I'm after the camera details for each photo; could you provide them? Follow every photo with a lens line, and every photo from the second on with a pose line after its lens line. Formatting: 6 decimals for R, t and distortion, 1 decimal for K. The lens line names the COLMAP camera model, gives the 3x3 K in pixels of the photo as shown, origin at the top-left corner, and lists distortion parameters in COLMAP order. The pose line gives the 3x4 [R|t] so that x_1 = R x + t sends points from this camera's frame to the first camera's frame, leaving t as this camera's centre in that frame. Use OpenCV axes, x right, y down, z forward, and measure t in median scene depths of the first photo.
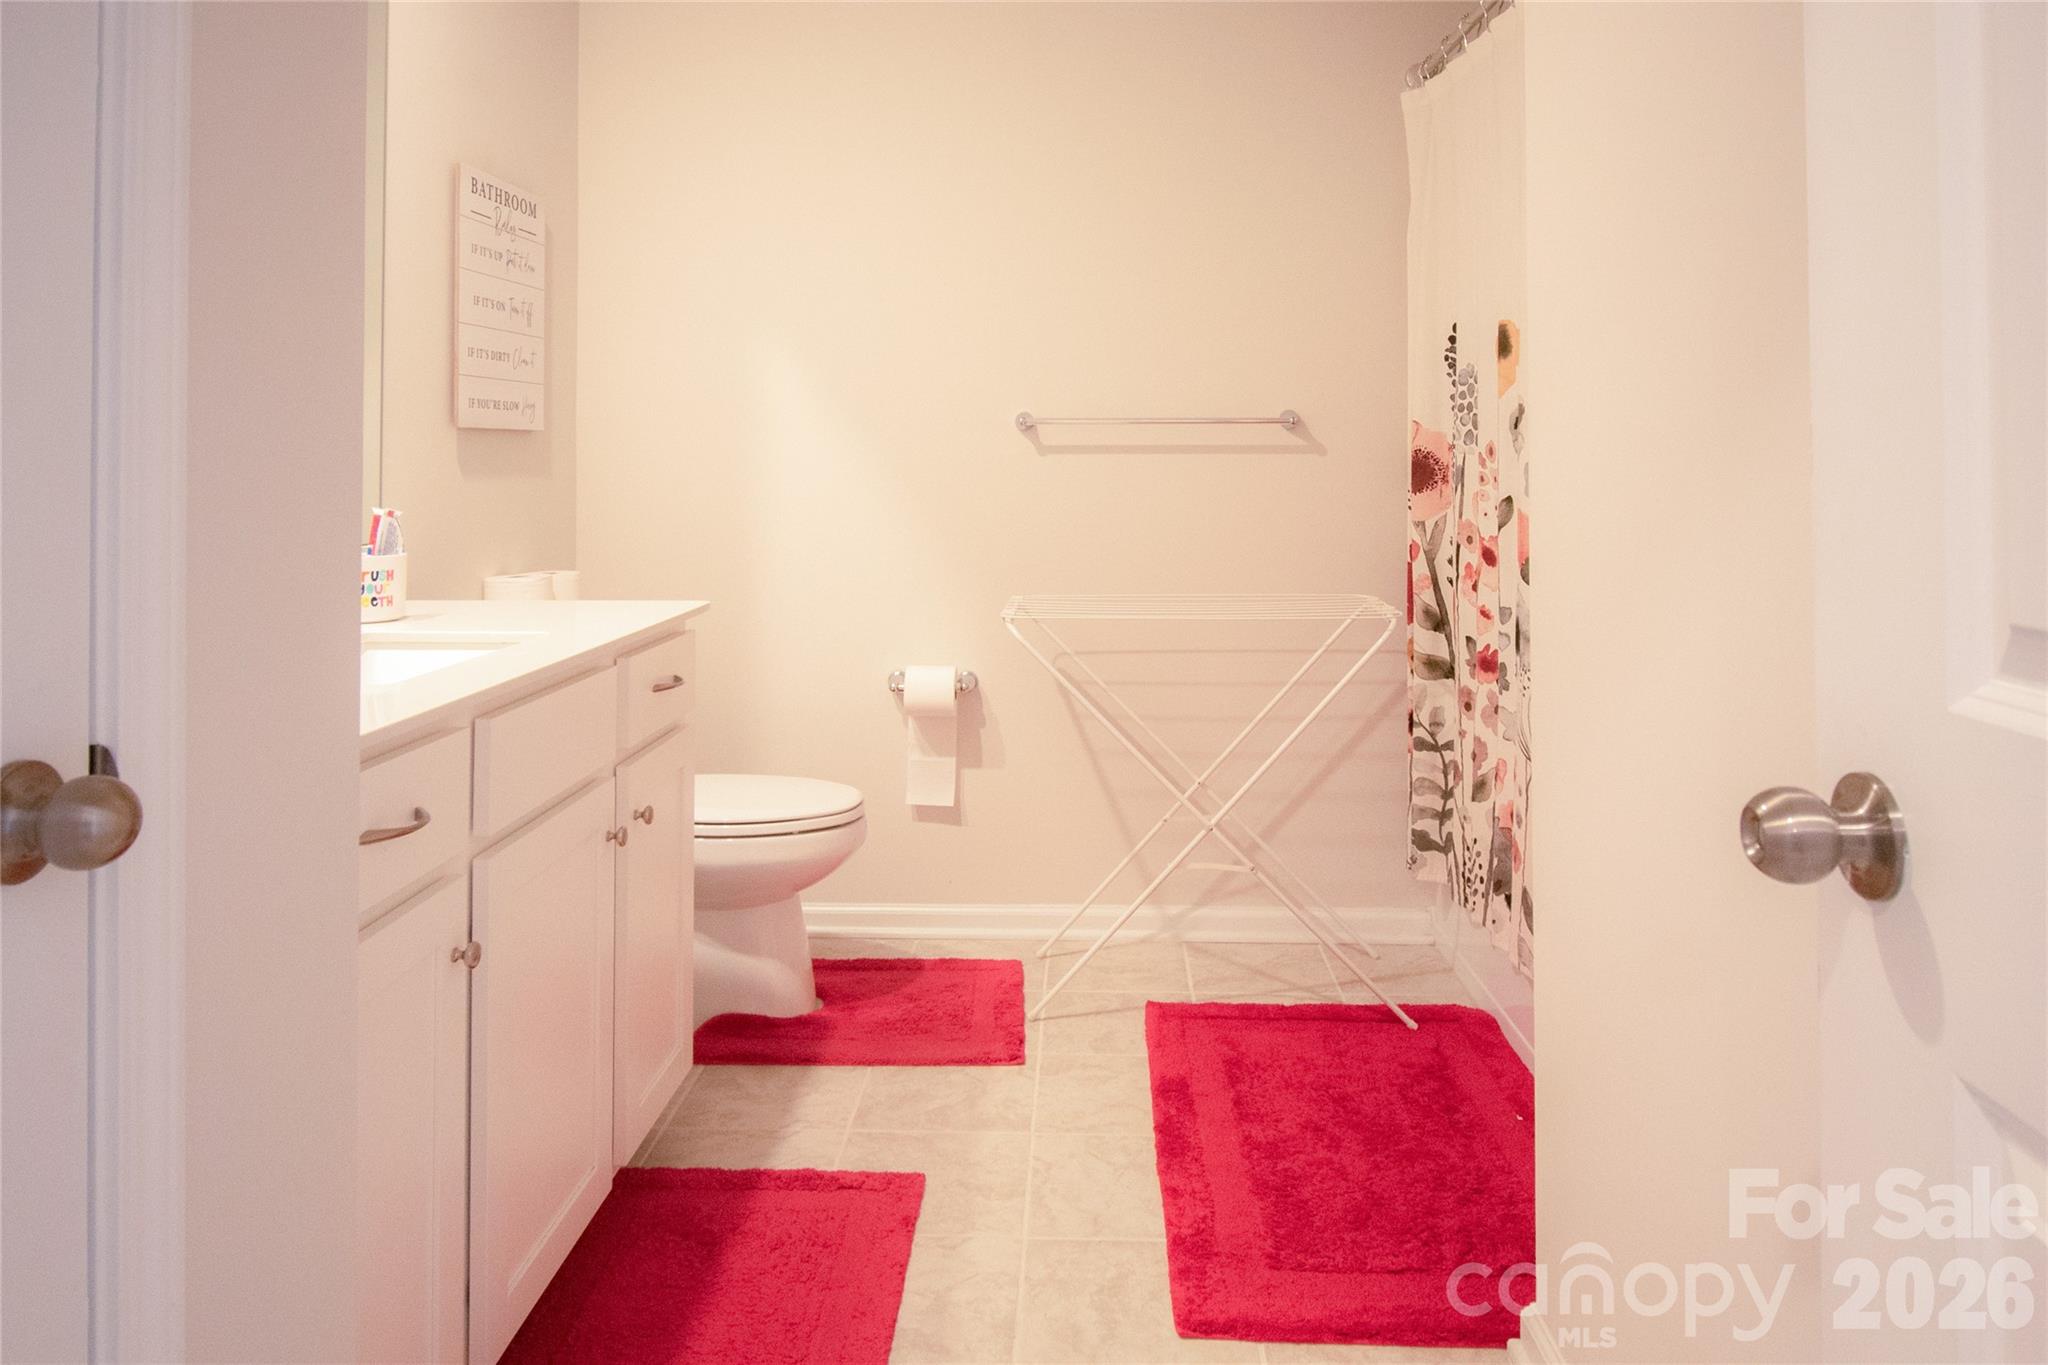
lens RADIAL K [[1408.6, 0, 1024.0], [0, 1408.6, 682.5], [0, 0, 1]] dist [-0.003883, -0.001890]
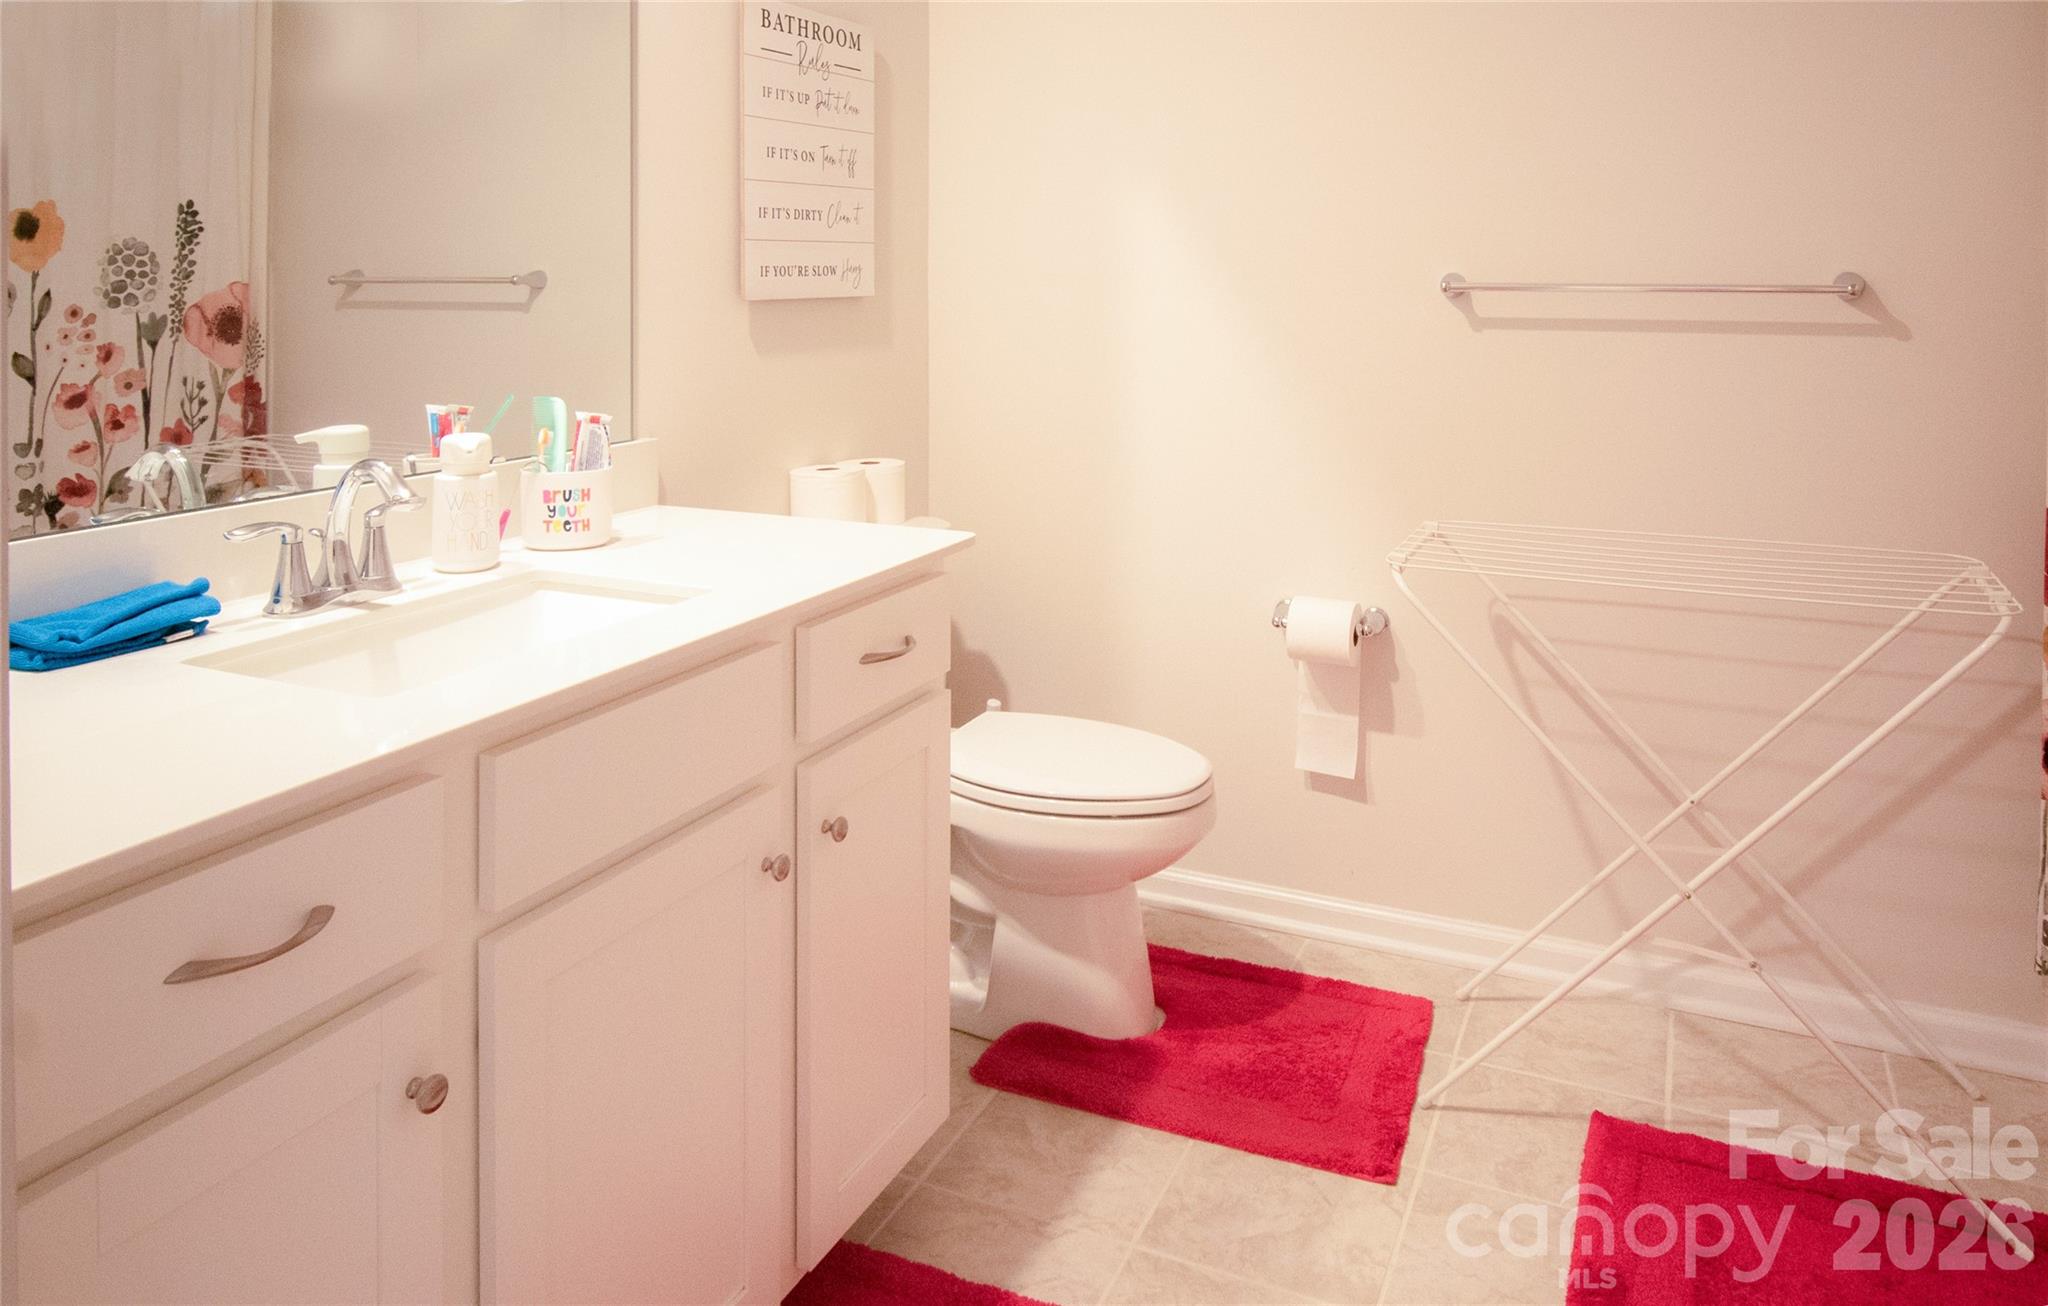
lens RADIAL K [[1515.0, 0, 1026.6], [0, 1515.0, 467.5], [0, 0, 1]] dist [0.016091, -0.028528]
pose [[0.935908, 0.040082, -0.349956, 0.078448], [-0.051338, 0.998418, -0.022942, -0.064228], [0.348483, 0.039438, 0.936485, 0.191505]]
